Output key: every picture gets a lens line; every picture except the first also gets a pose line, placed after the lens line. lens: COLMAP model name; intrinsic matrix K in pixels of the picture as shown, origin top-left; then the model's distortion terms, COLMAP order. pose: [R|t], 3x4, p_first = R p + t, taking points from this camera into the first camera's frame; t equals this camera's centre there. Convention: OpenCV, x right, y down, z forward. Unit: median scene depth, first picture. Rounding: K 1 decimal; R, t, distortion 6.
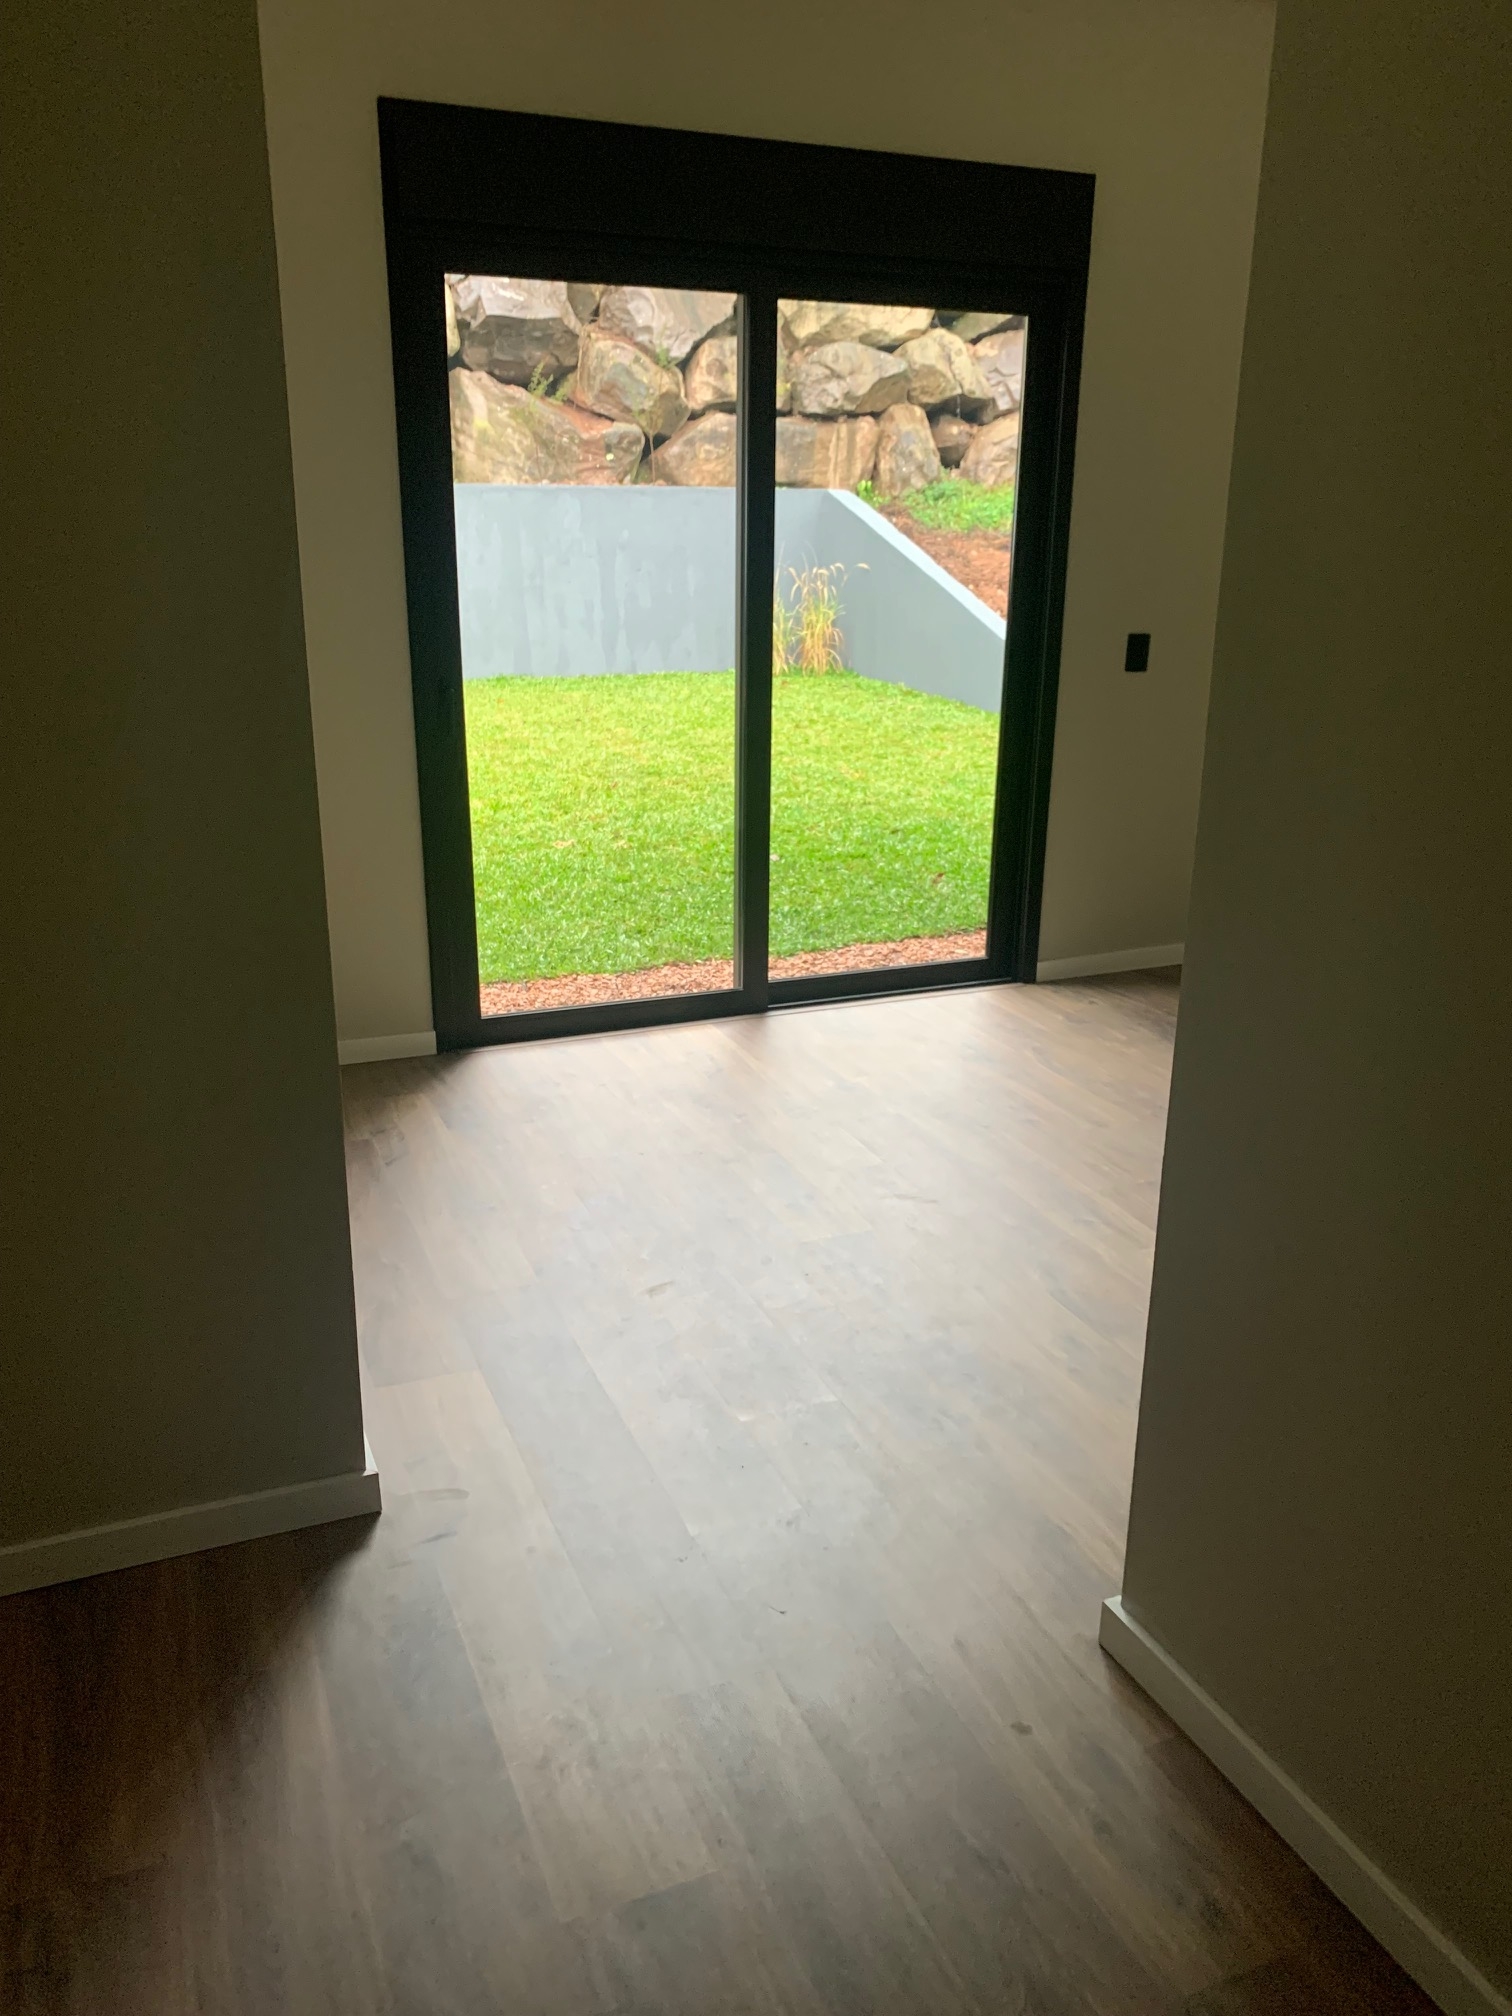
lens RADIAL K [[1531.7, 0, 765.8], [0, 1531.7, 1013.8], [0, 0, 1]] dist [-0.008351, 0.000156]
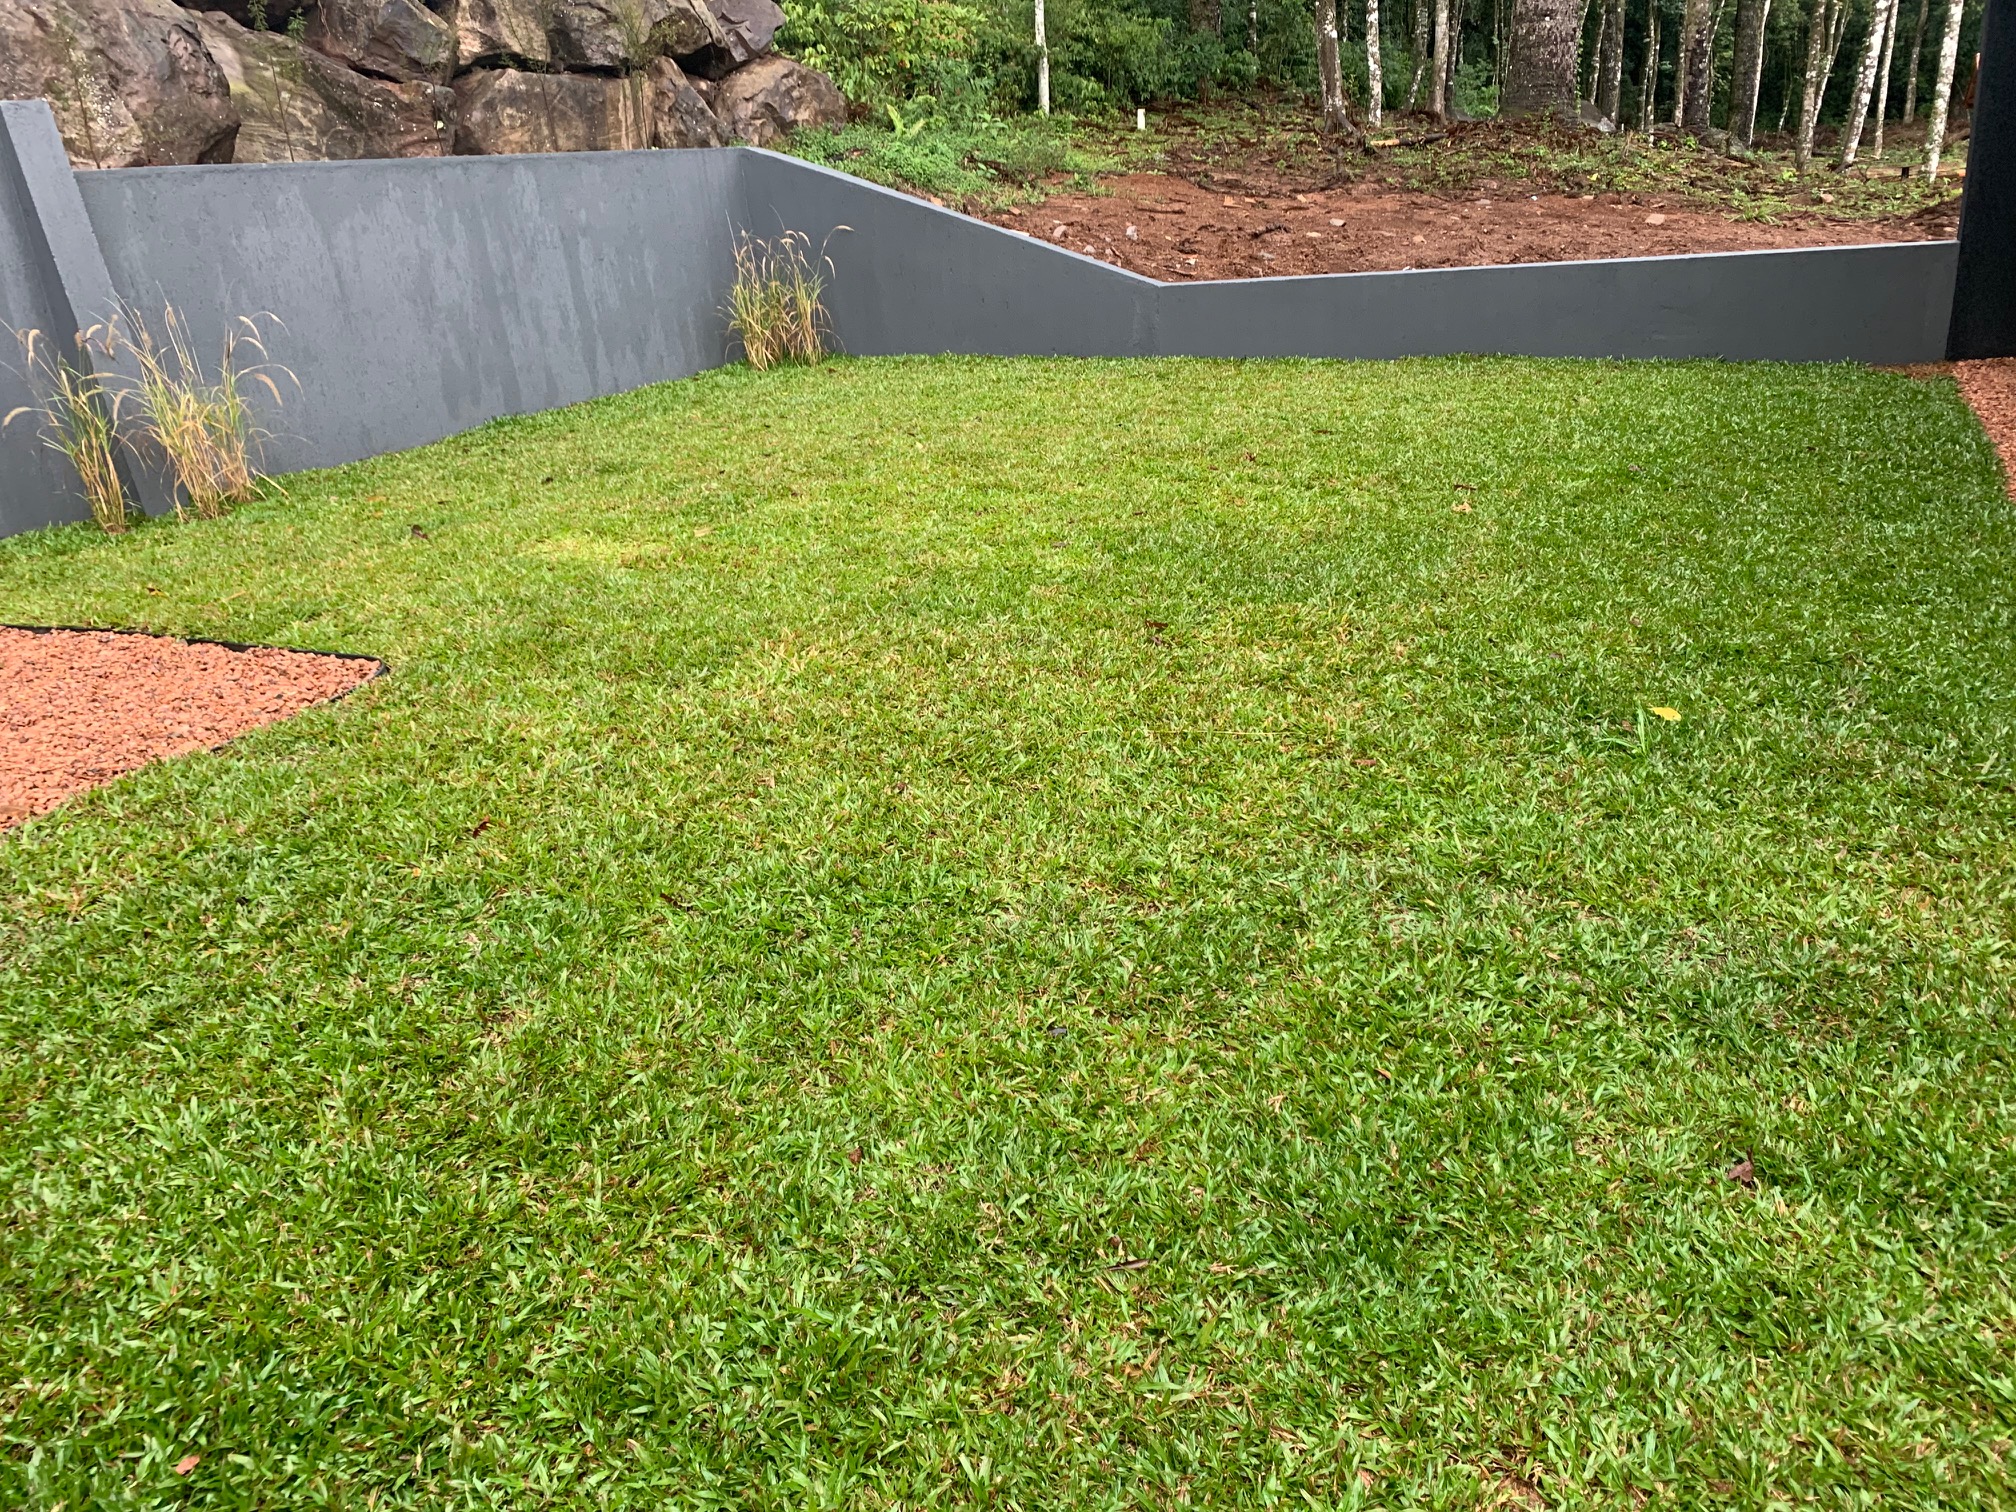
lens RADIAL K [[1538.1, 0, 1012.0], [0, 1538.1, 761.3], [0, 0, 1]] dist [0.006342, -0.000995]
pose [[0.757090, -0.292572, 0.584138, -0.422455], [0.281692, 0.952924, 0.112187, -0.069477], [-0.589462, 0.079612, 0.803864, 0.244248]]
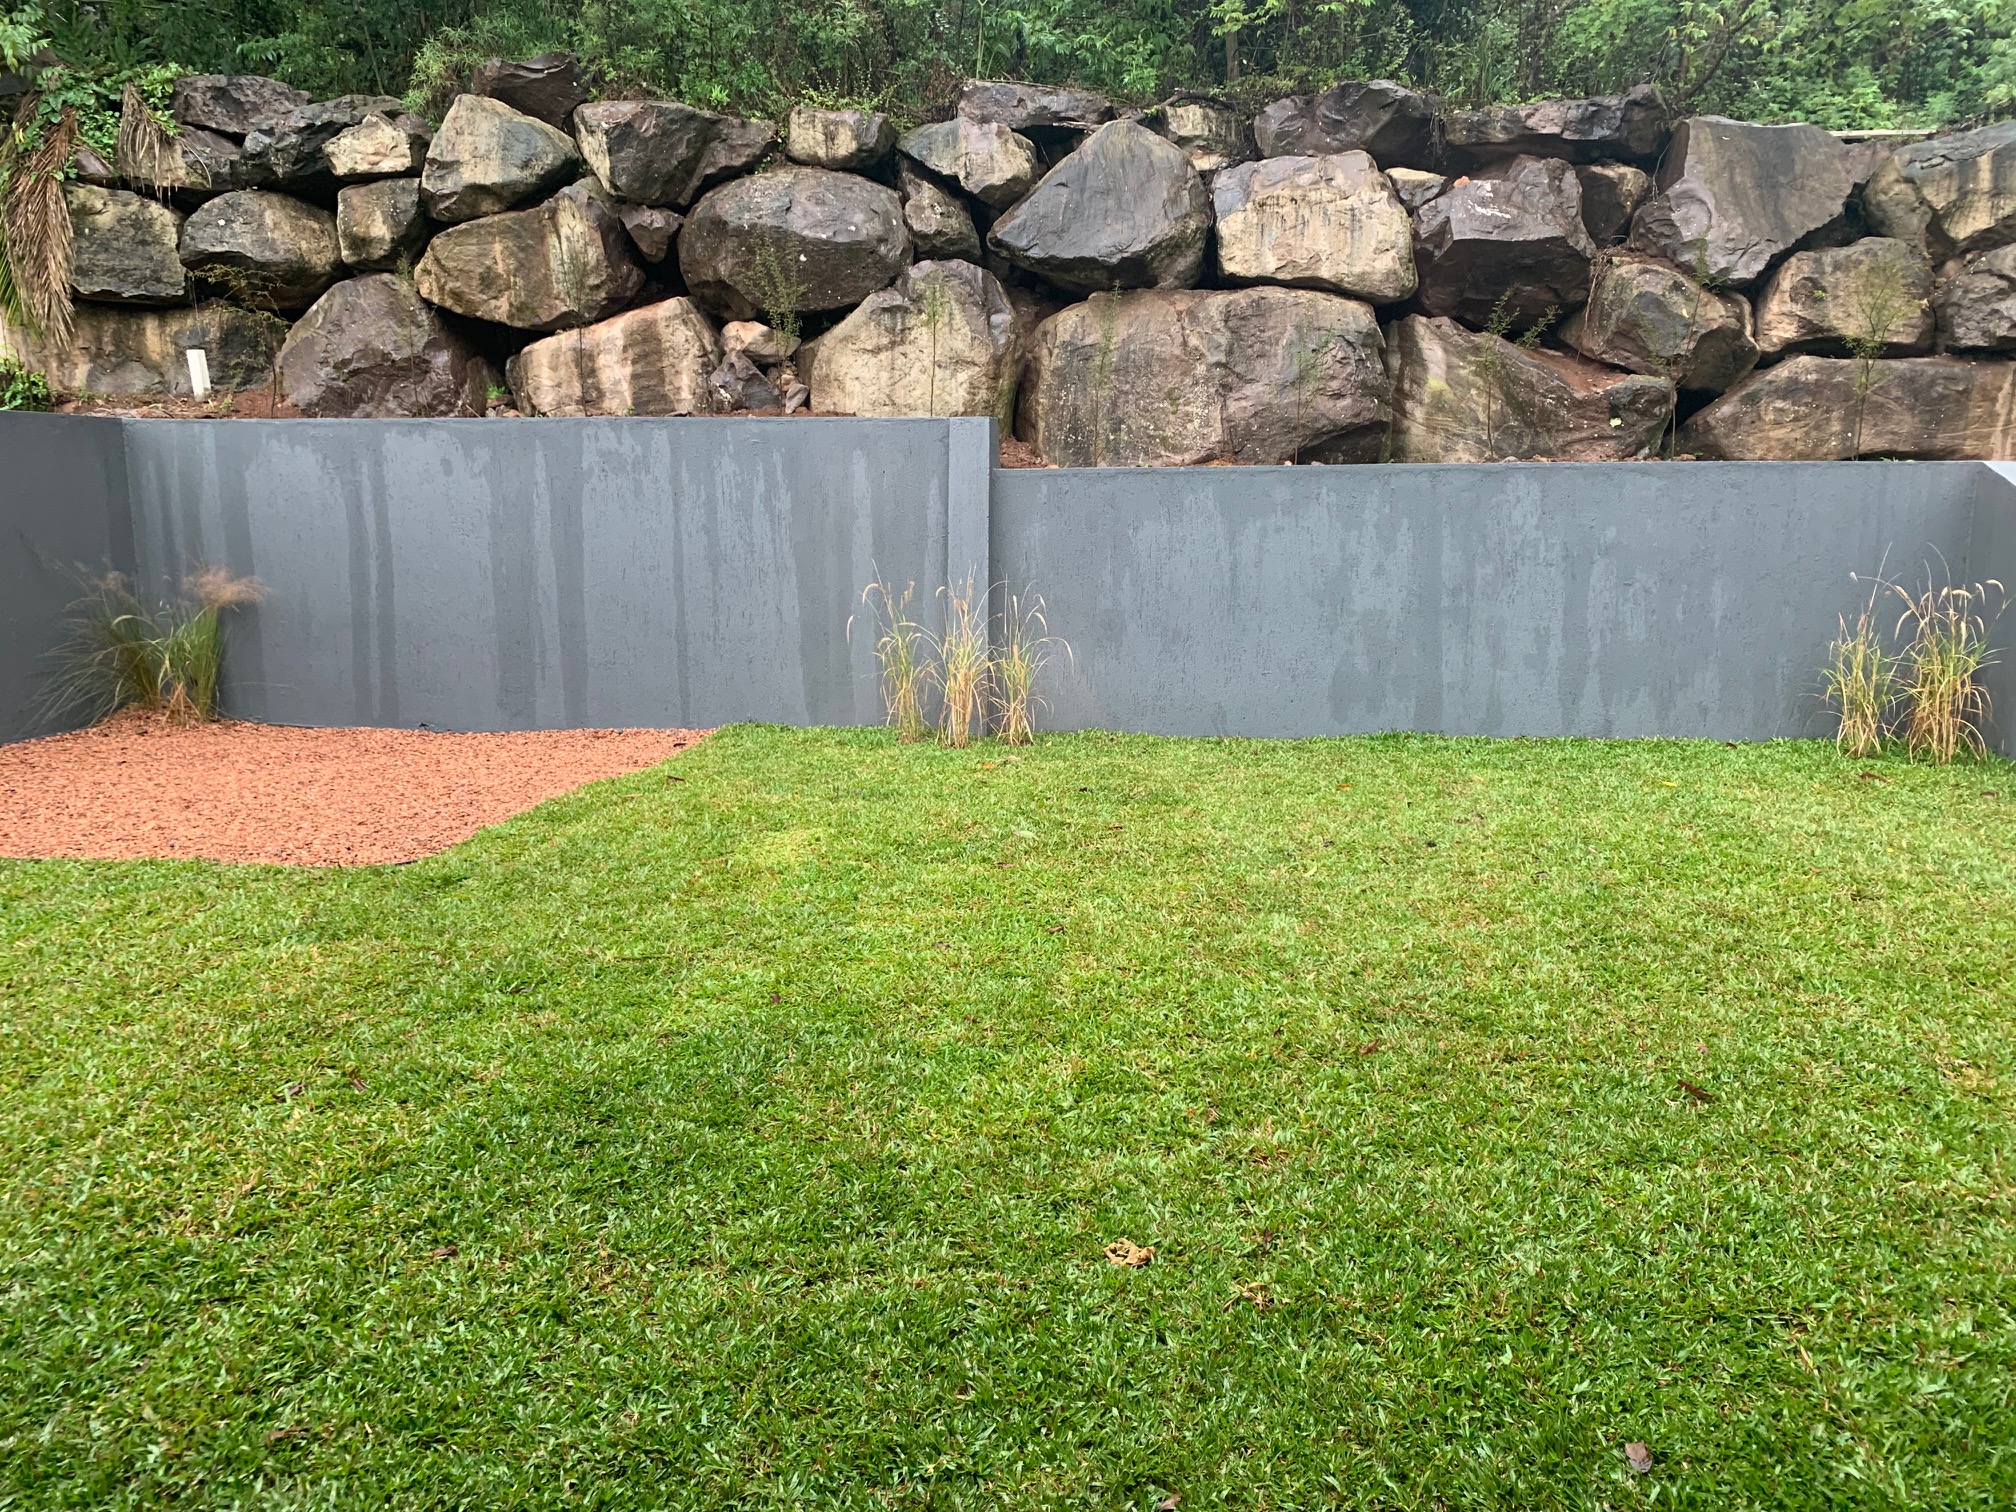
lens RADIAL K [[1538.1, 0, 1012.0], [0, 1538.1, 761.3], [0, 0, 1]] dist [0.006342, -0.000995]
pose [[0.861943, 0.076694, -0.501171, 0.023168], [-0.149480, 0.982995, -0.106657, -0.098393], [0.484469, 0.166847, 0.858750, 0.295546]]
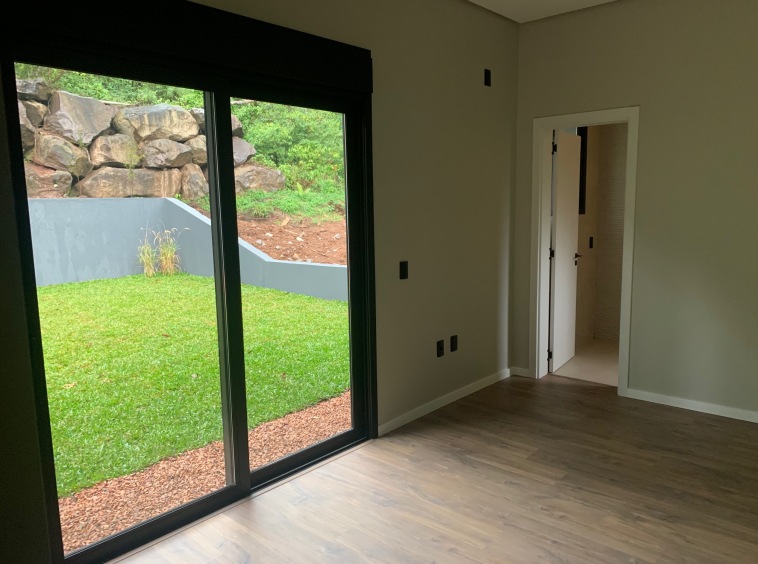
lens RADIAL K [[567.7, 0, 378.1], [0, 567.7, 278.0], [0, 0, 1]] dist [0.080001, -0.071292]
pose [[0.906916, -0.084609, 0.412729, -0.036095], [0.159527, 0.975649, -0.150531, -0.036904], [-0.389943, 0.202361, 0.898329, 0.104096]]
